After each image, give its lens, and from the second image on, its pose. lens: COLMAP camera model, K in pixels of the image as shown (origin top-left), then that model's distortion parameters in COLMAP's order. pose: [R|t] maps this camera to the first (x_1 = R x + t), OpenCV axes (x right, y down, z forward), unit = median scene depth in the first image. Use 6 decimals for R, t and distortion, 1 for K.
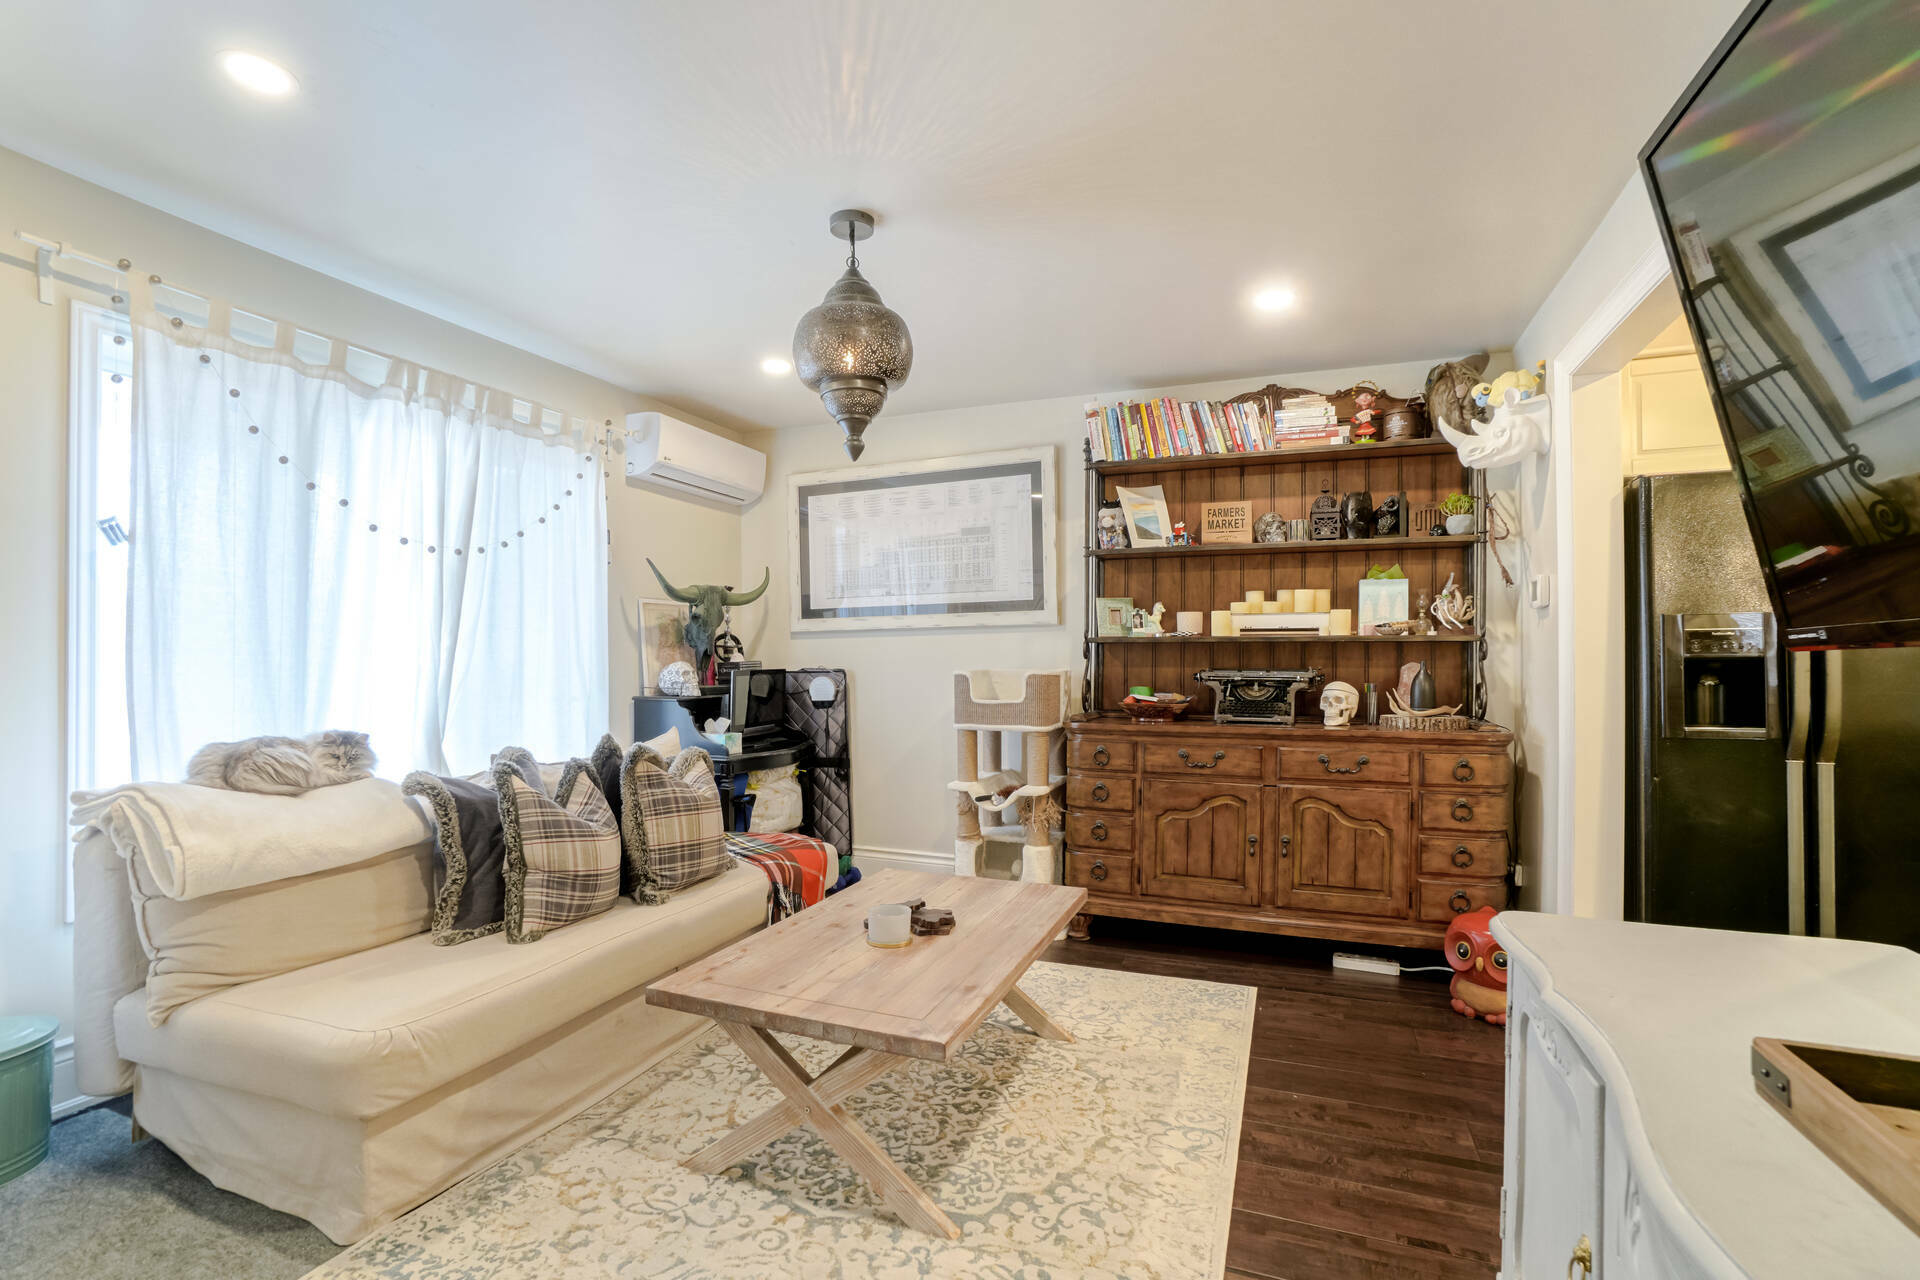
lens RADIAL K [[847.9, 0, 961.0], [0, 847.9, 662.9], [0, 0, 1]] dist [-0.064776, 0.021078]
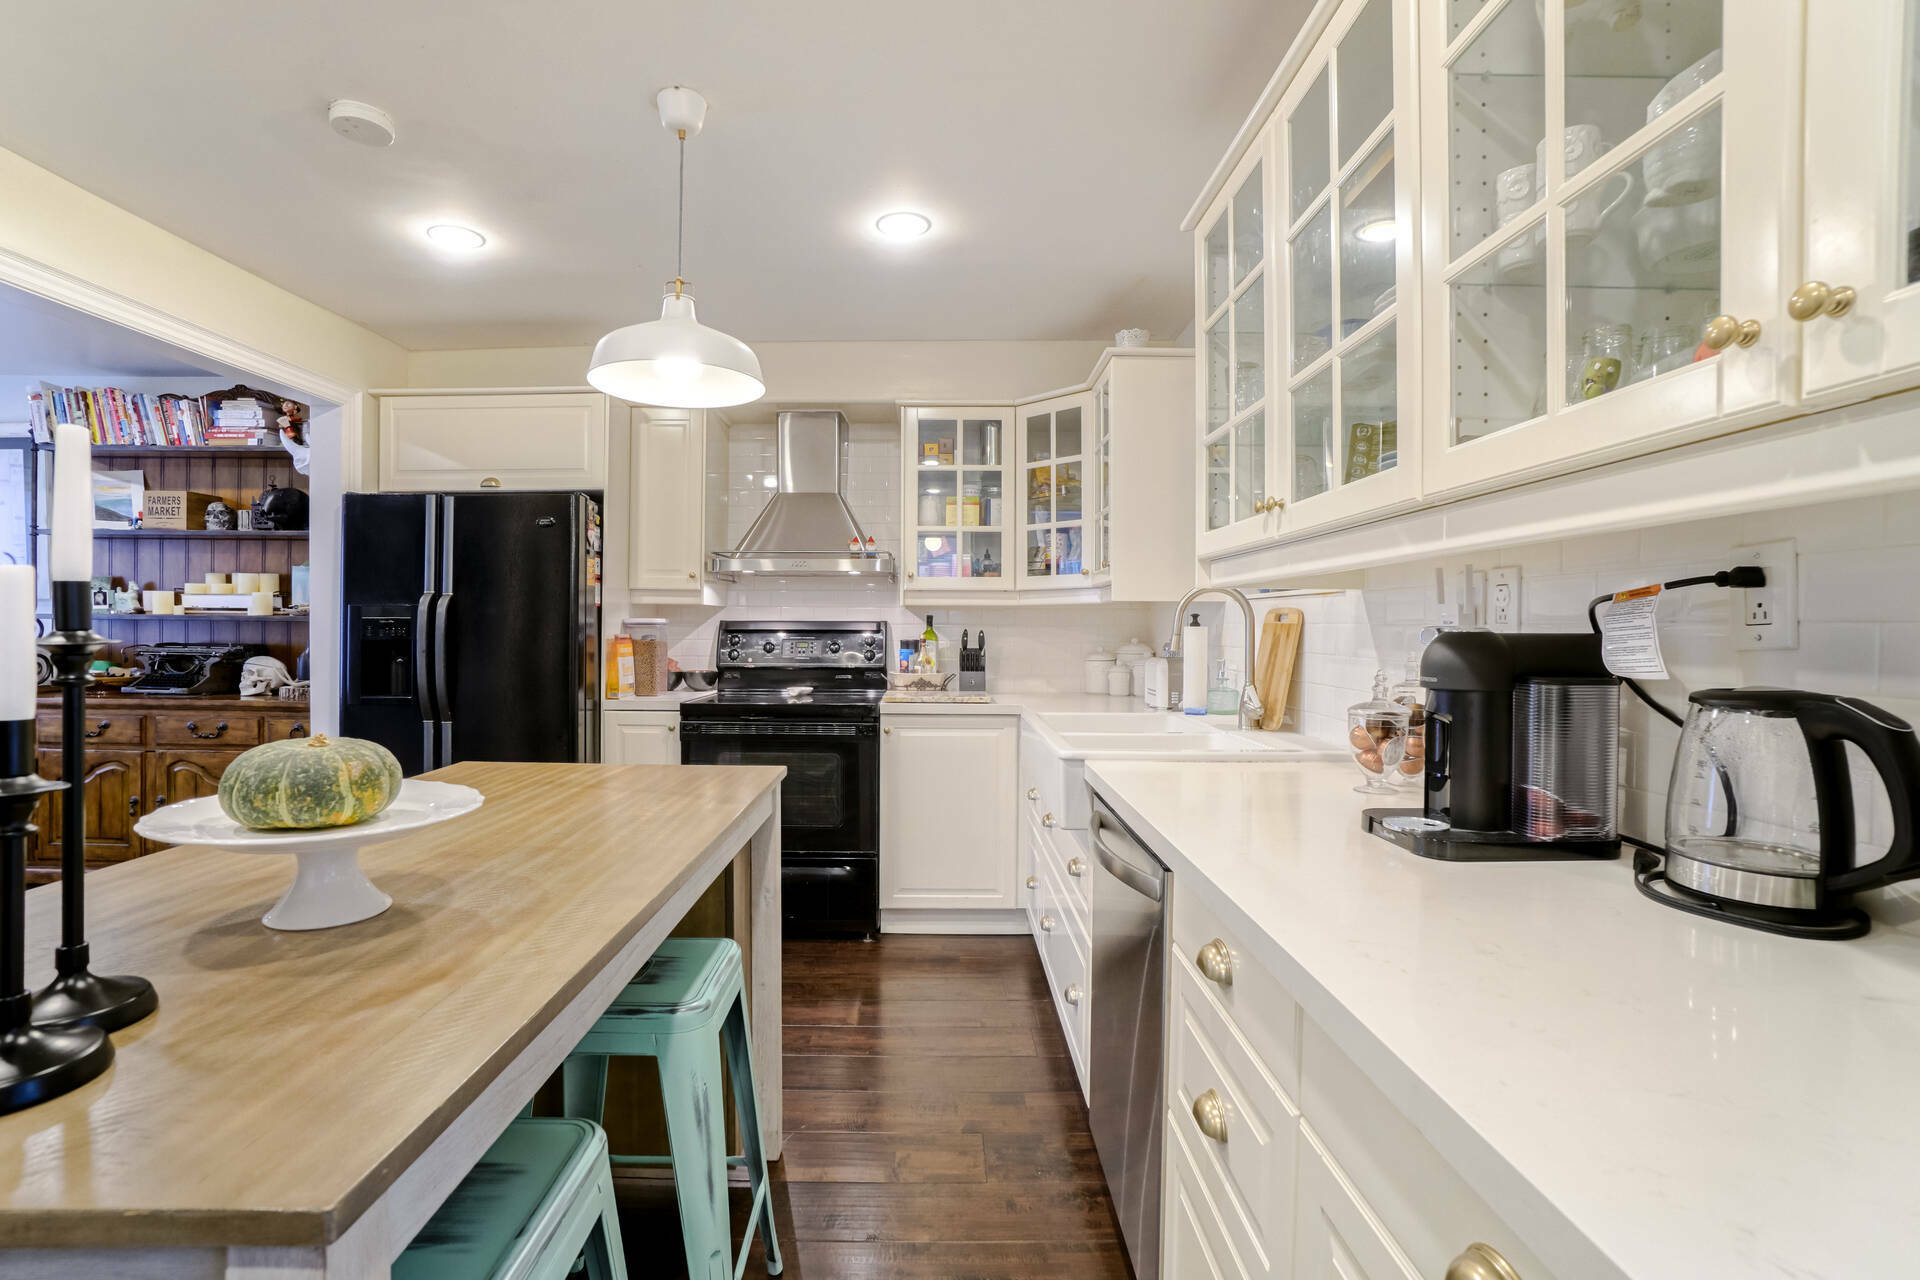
lens RADIAL K [[868.9, 0, 953.5], [0, 868.9, 629.7], [0, 0, 1]] dist [-0.065710, 0.023781]
pose [[0.926229, 0.003900, 0.376941, 0.994657], [-0.006182, 0.999969, 0.004843, -0.027659], [-0.376911, -0.006816, 0.926225, -0.443998]]
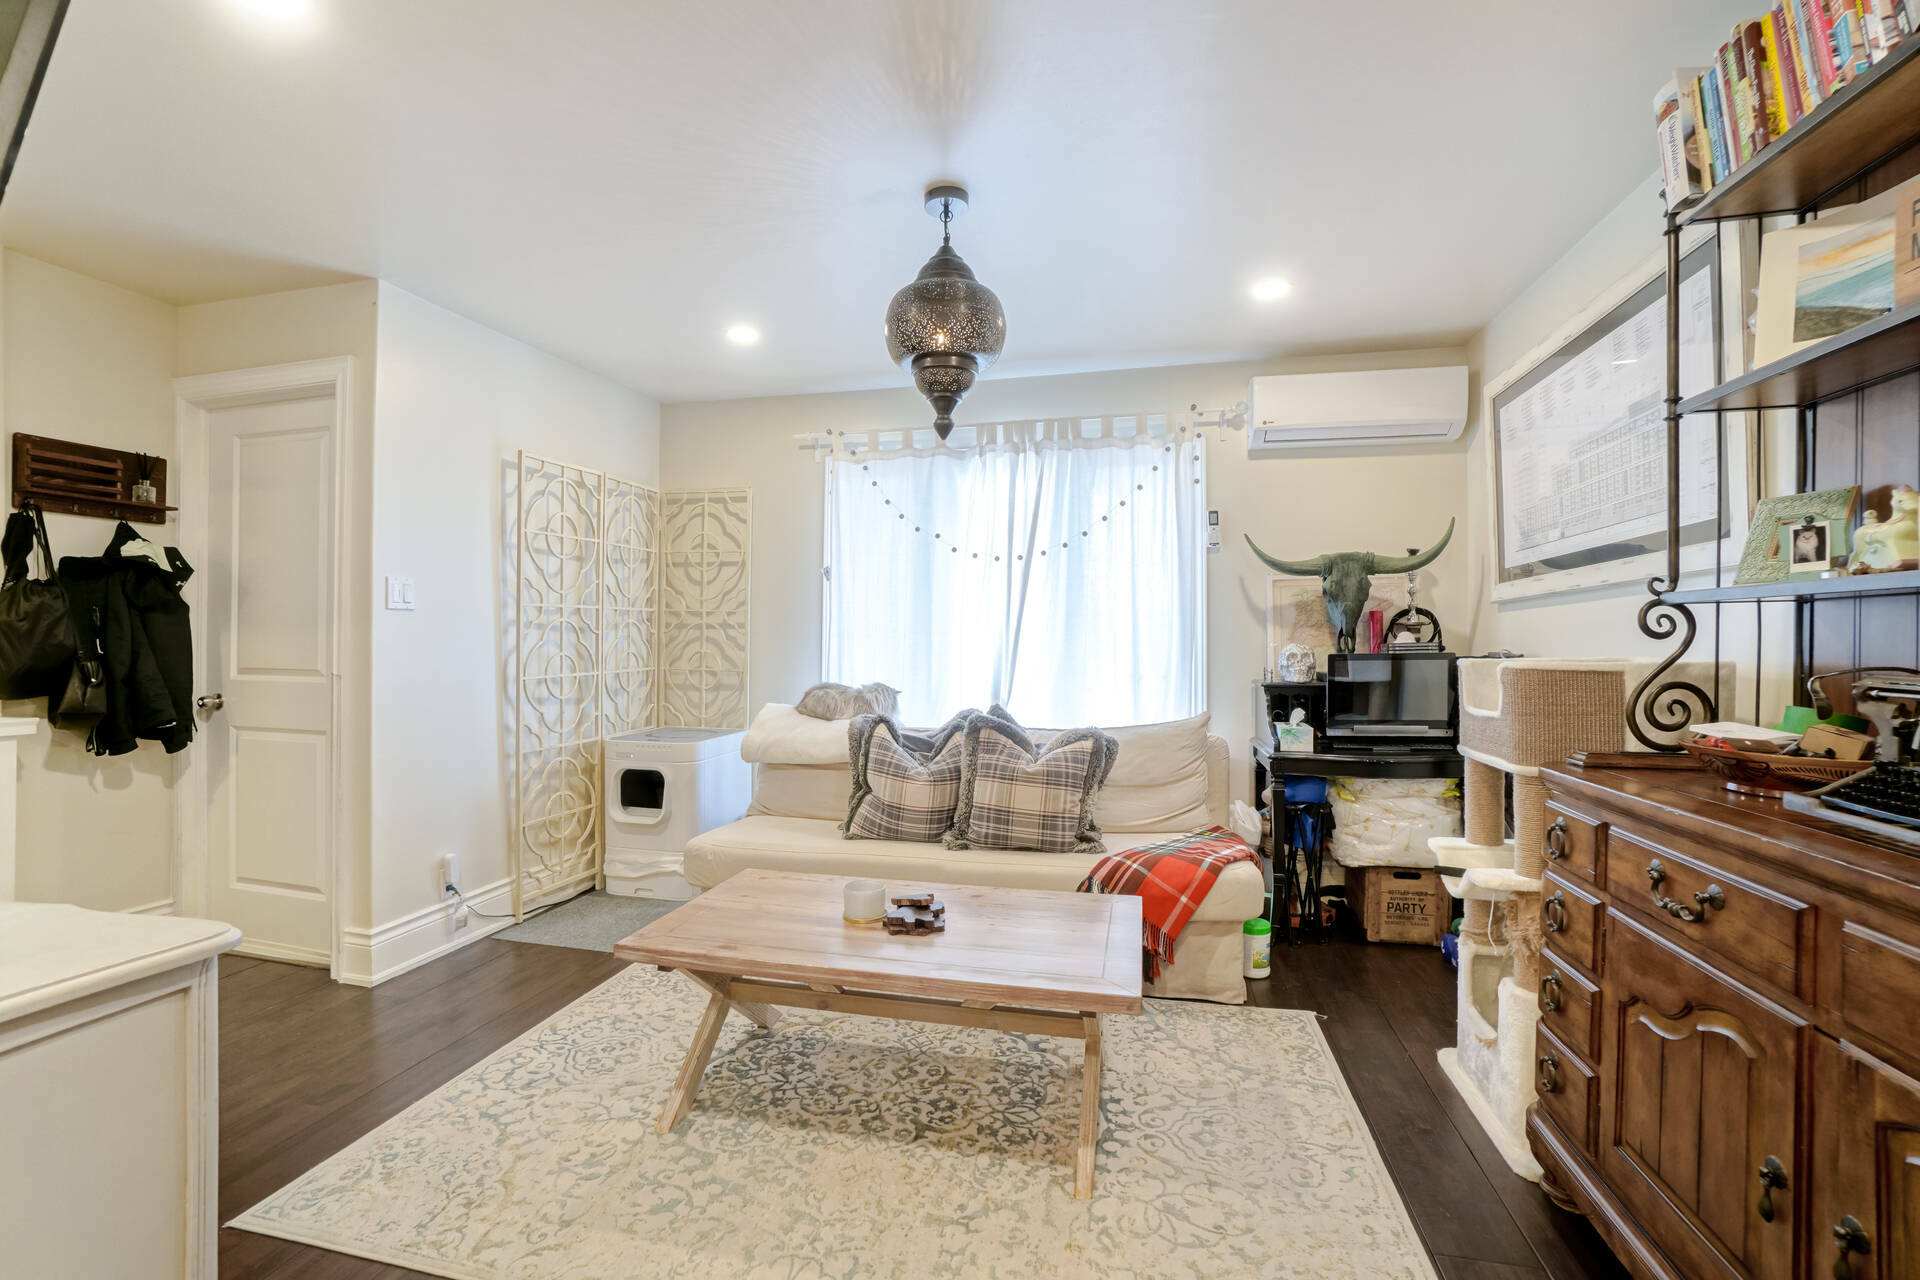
lens RADIAL K [[870.0, 0, 960.0], [0, 870.0, 640.0], [0, 0, 1]] dist [-0.066883, 0.023021]
pose [[0.149331, -0.001255, -0.988787, 0.670634], [-0.003561, 0.999992, -0.001807, -0.002653], [0.988781, 0.003791, 0.149325, 0.663308]]
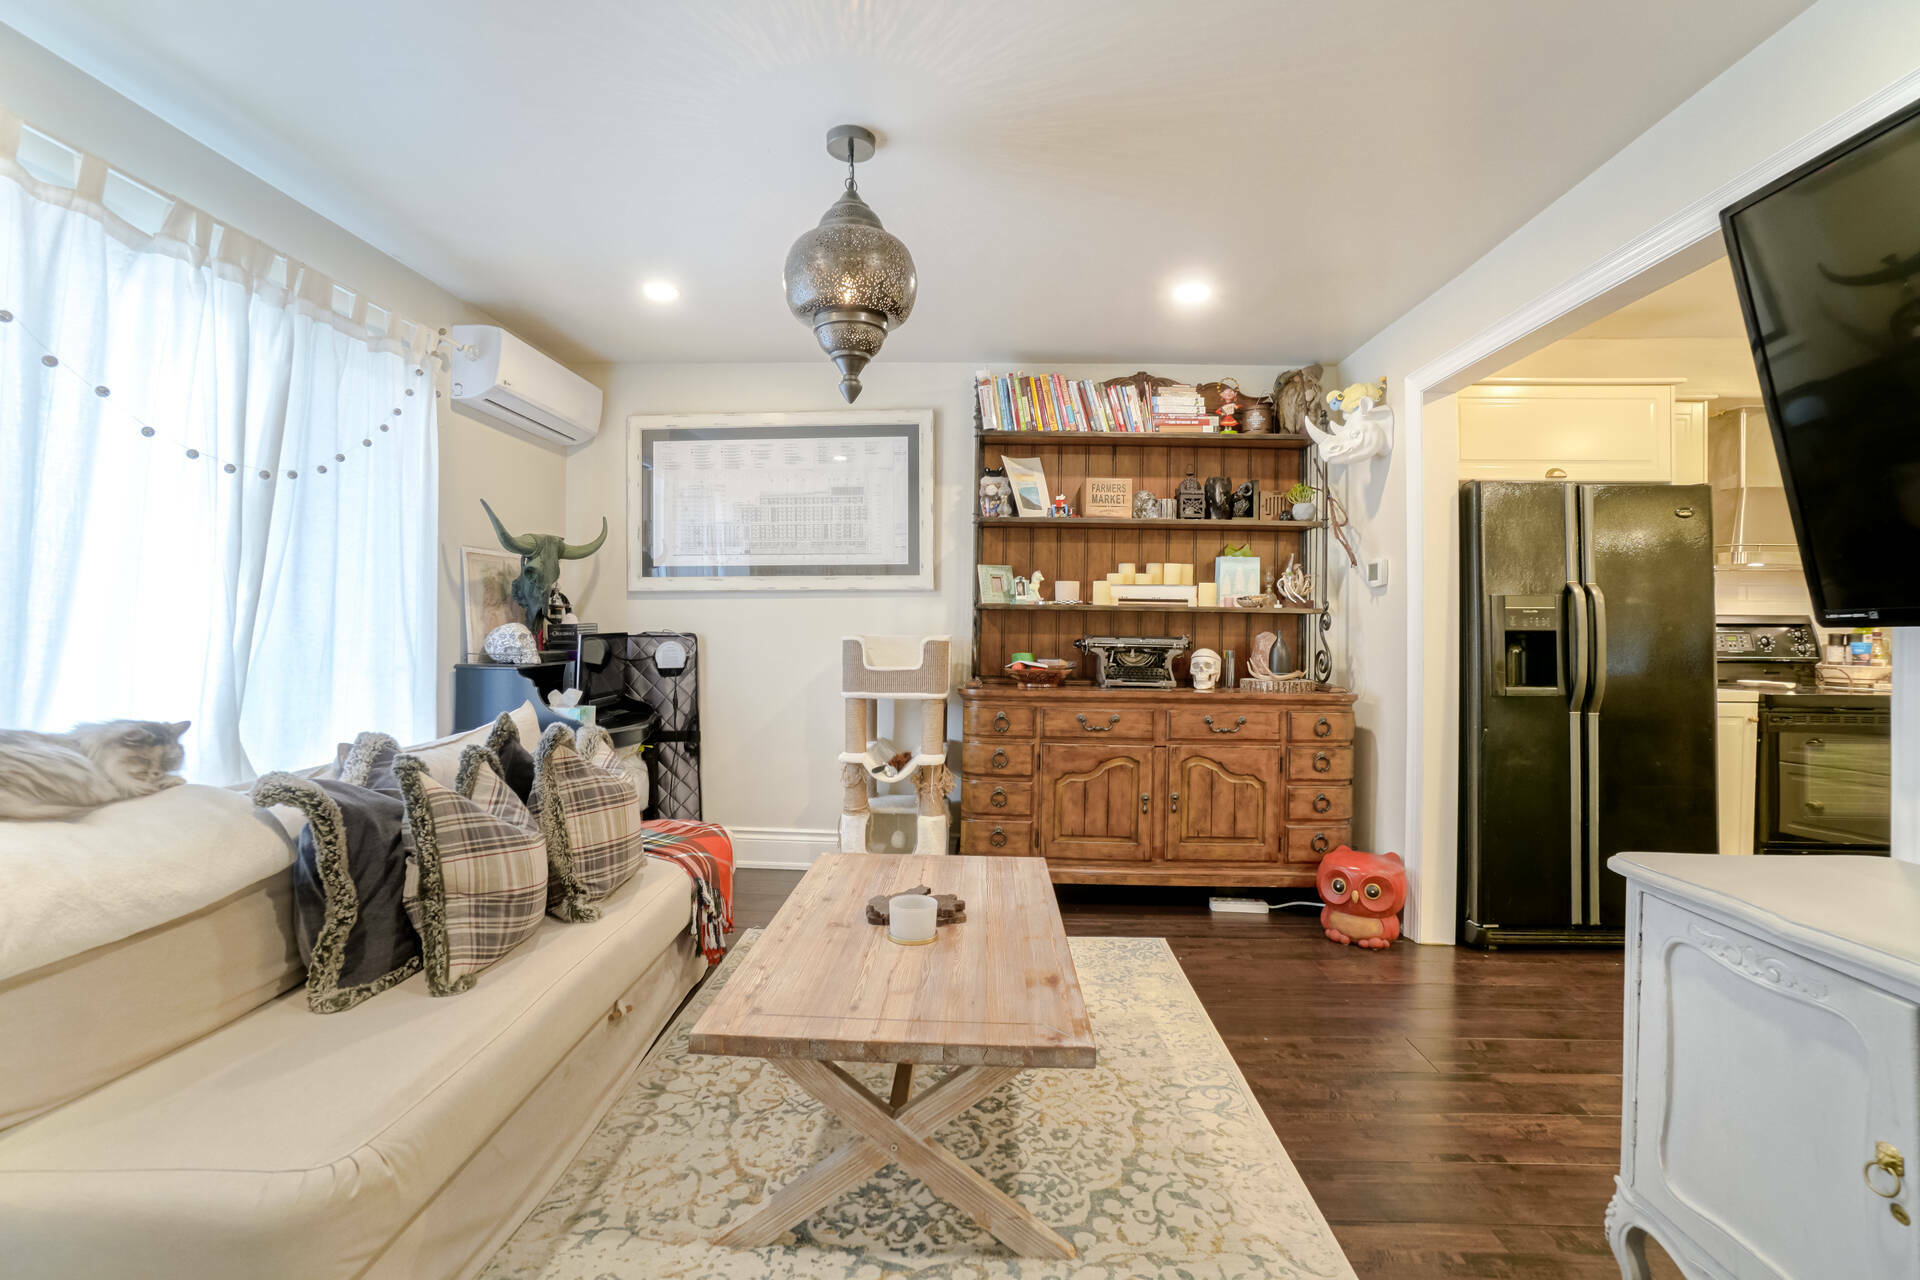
lens RADIAL K [[822.5, 0, 961.8], [0, 822.5, 619.2], [0, 0, 1]] dist [-0.064417, 0.020626]
pose [[0.943976, 0.013725, 0.329729, -0.228478], [-0.010194, 0.999871, -0.012435, 0.000069], [-0.329857, 0.008377, 0.943994, 0.107413]]
